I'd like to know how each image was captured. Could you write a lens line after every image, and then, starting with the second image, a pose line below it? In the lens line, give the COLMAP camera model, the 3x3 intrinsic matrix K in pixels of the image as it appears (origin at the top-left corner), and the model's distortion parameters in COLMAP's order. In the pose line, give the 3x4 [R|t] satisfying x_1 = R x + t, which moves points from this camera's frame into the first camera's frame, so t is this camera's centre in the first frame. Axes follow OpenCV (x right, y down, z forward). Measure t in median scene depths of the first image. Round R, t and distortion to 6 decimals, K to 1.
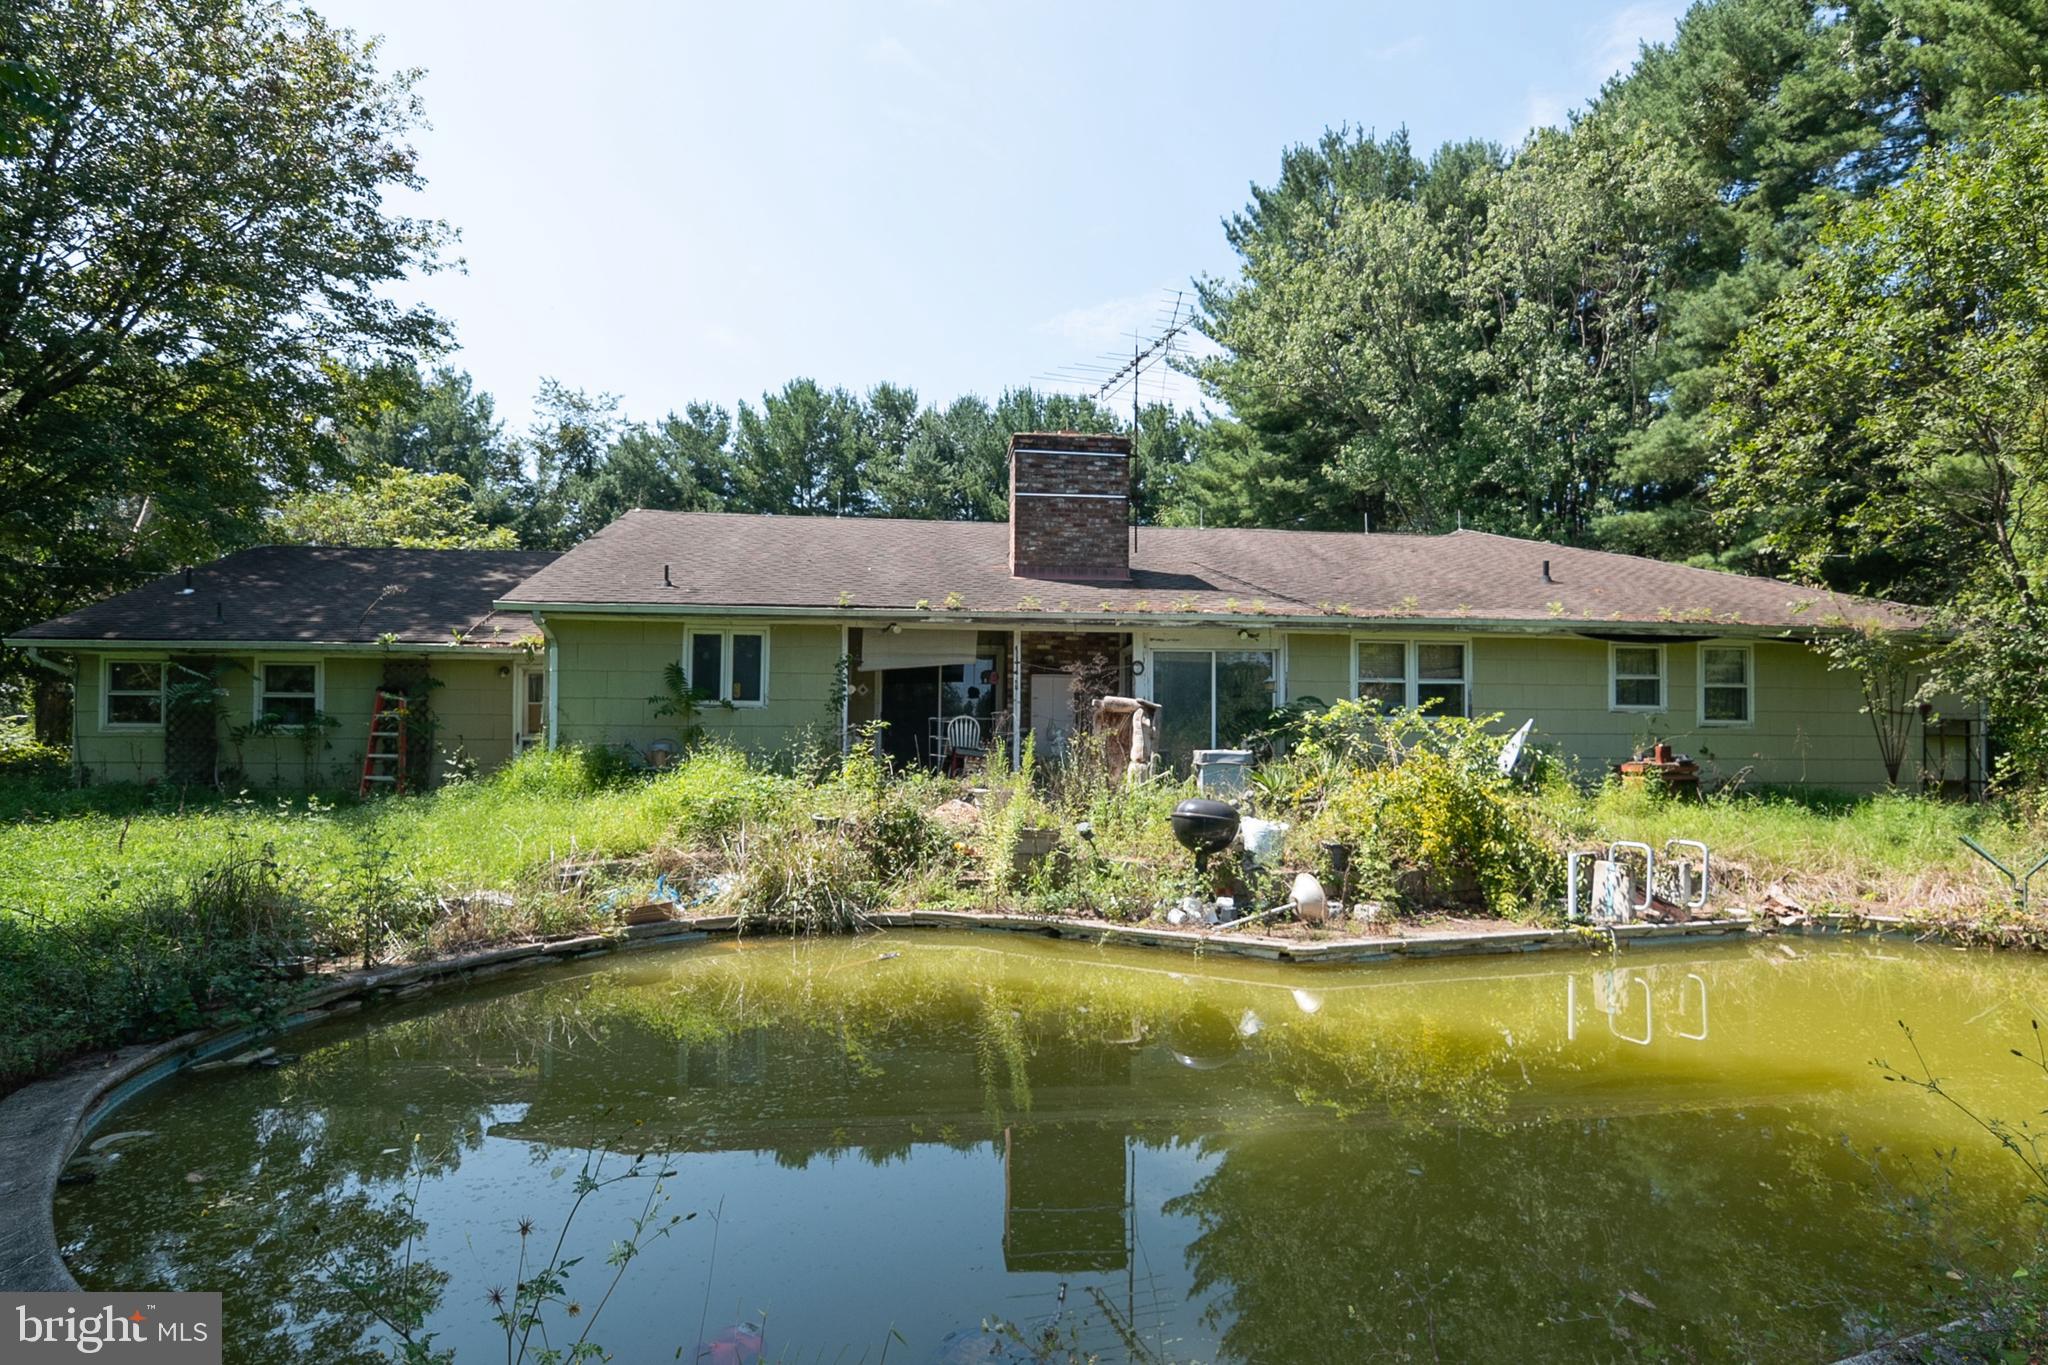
lens RADIAL K [[1029.0, 0, 1021.7], [0, 1029.0, 689.8], [0, 0, 1]] dist [-0.017880, -0.003696]
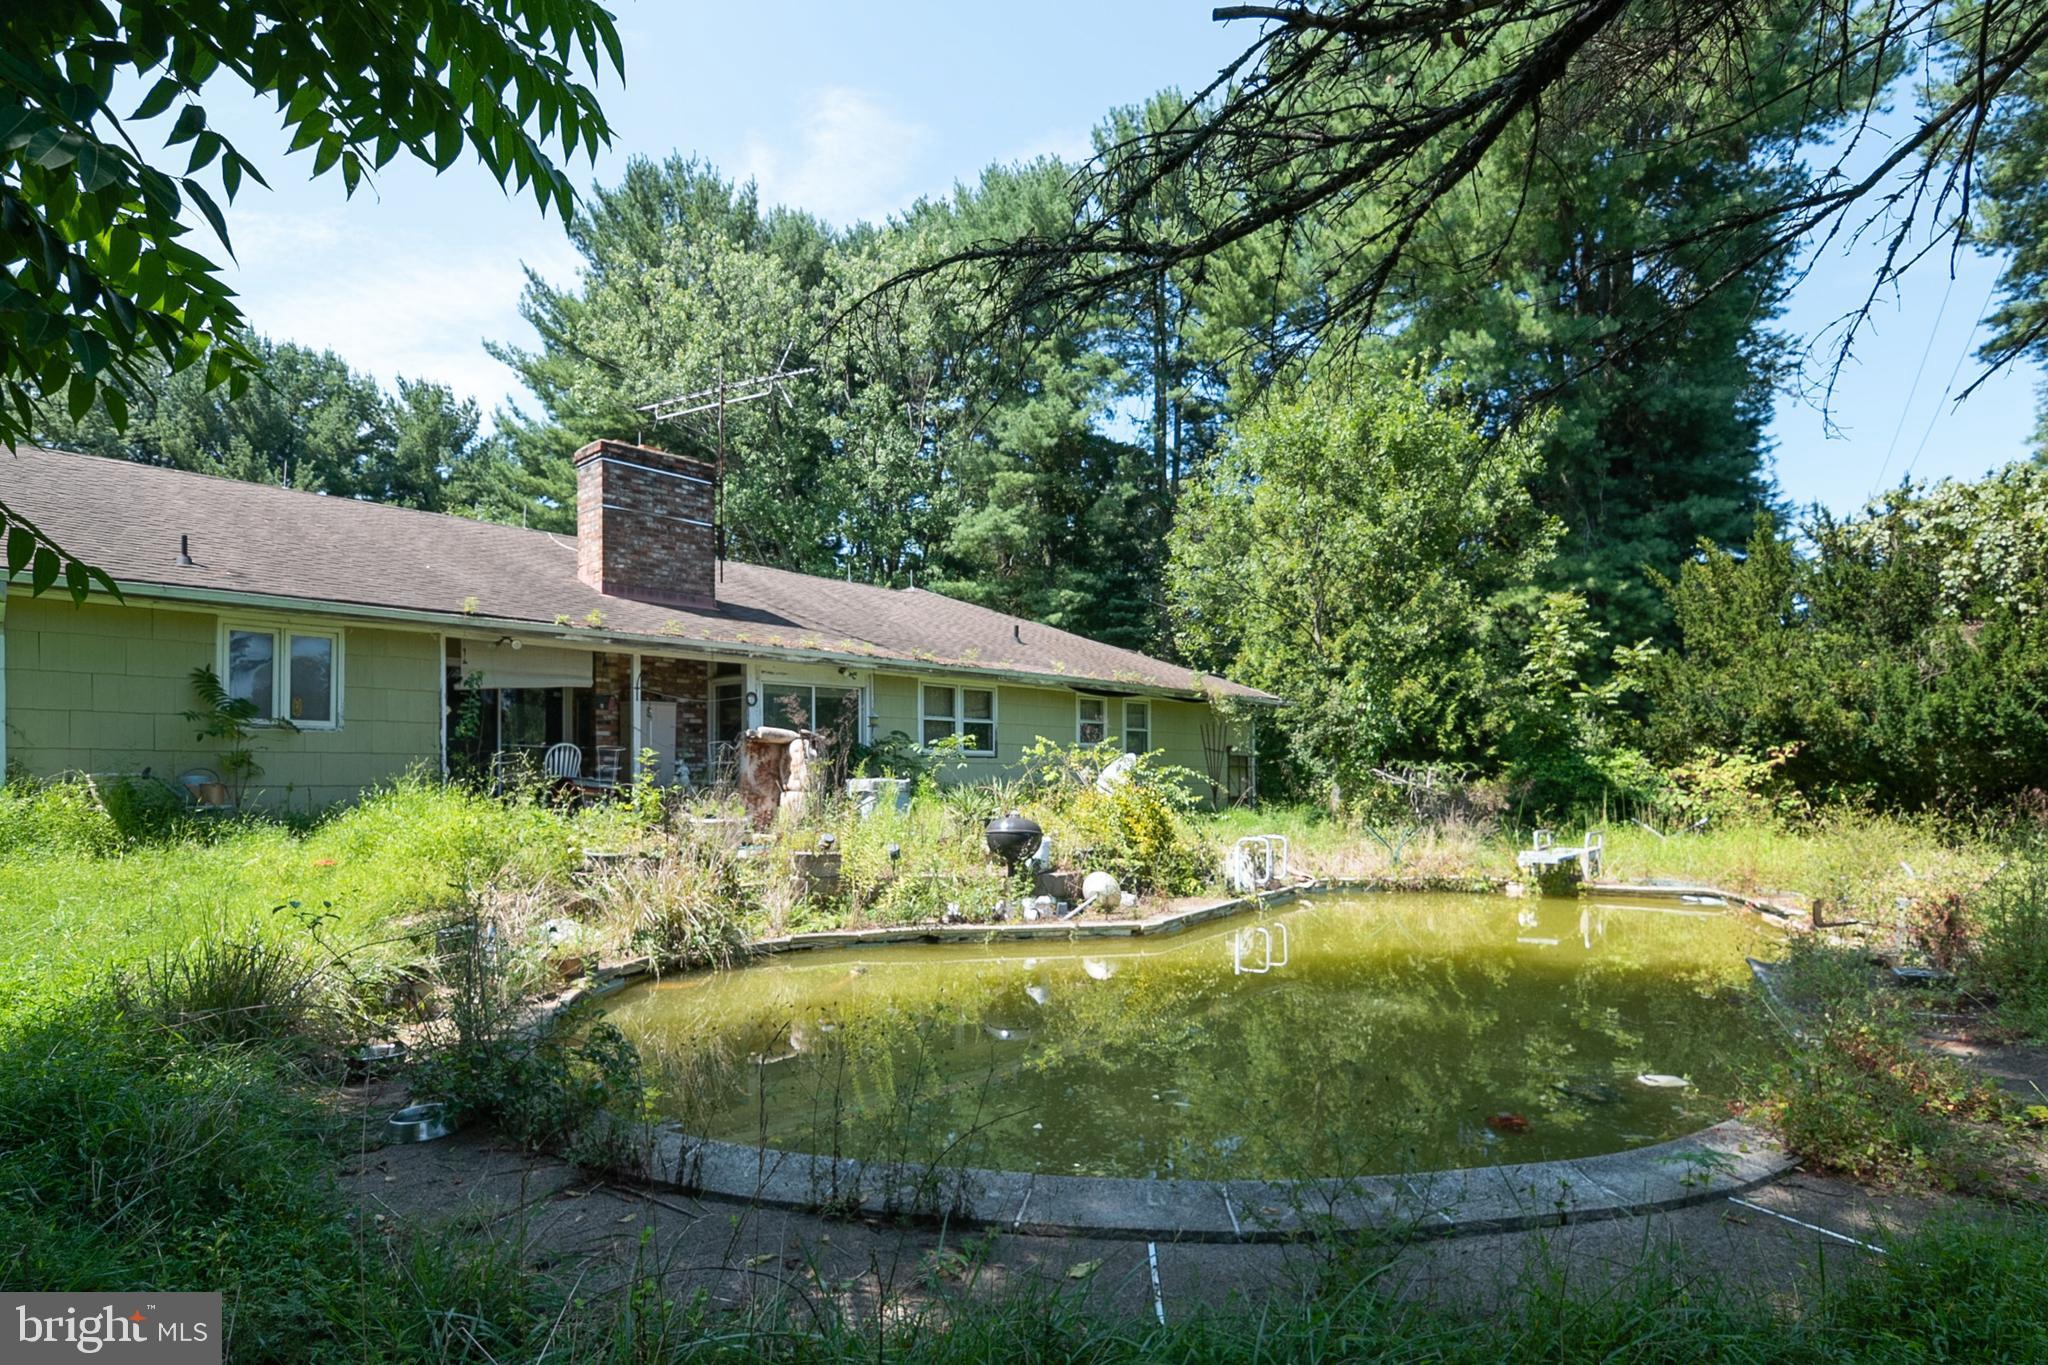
lens RADIAL K [[1029.0, 0, 1024.0], [0, 1029.0, 749.9], [0, 0, 1]] dist [-0.017880, -0.003696]
pose [[0.766418, 0.012133, 0.642227, -0.322257], [-0.031120, 0.999349, 0.018259, 0.002068], [-0.641588, -0.033980, 0.766297, 0.038396]]
